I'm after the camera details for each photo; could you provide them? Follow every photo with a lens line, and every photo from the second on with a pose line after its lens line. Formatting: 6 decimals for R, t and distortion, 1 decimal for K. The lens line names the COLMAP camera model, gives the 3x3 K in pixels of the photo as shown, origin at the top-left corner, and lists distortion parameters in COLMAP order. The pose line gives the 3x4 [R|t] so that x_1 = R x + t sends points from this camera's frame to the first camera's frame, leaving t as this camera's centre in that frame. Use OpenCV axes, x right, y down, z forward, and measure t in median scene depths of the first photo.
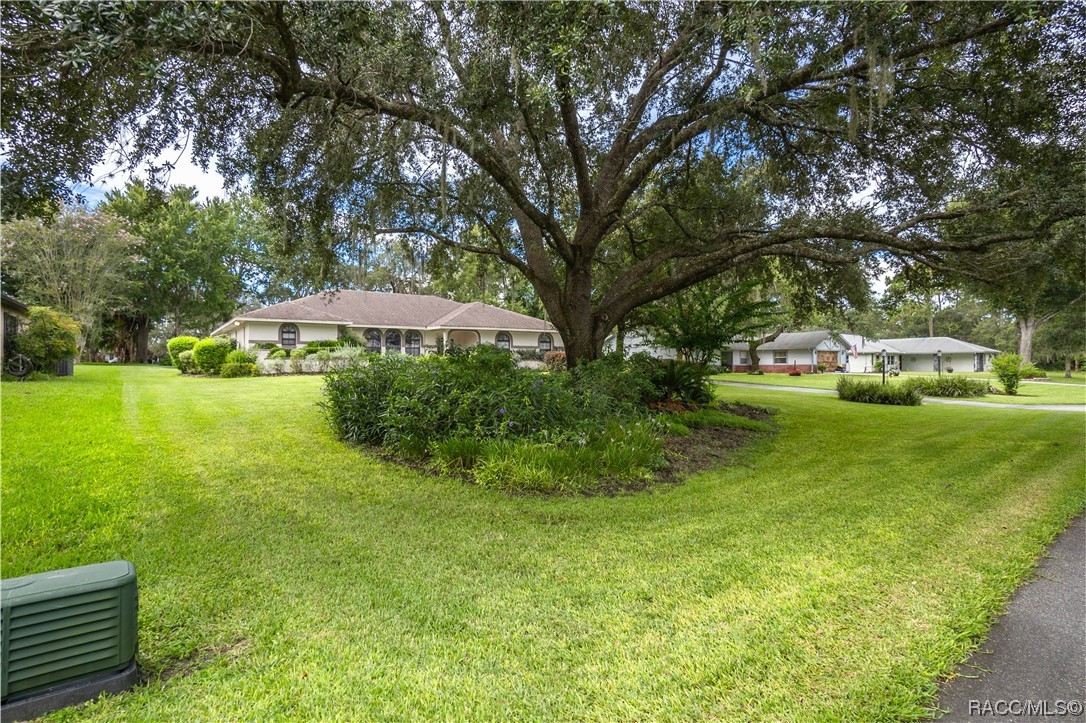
lens RADIAL K [[557.7, 0, 543.6], [0, 557.7, 366.8], [0, 0, 1]] dist [-0.028577, 0.005415]
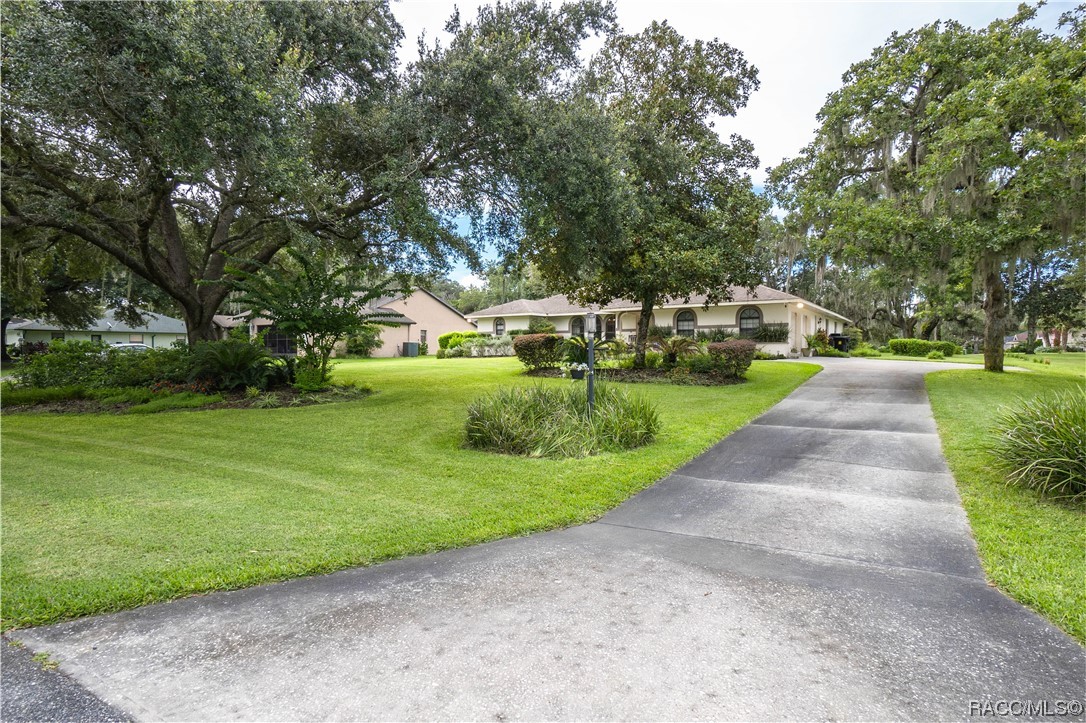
lens RADIAL K [[557.7, 0, 543.0], [0, 557.7, 359.0], [0, 0, 1]] dist [-0.028577, 0.005415]
pose [[0.338645, 0.014527, -0.940802, 0.721000], [-0.002300, 0.999891, 0.014611, -0.001365], [0.940911, -0.002784, 0.338641, 0.609906]]
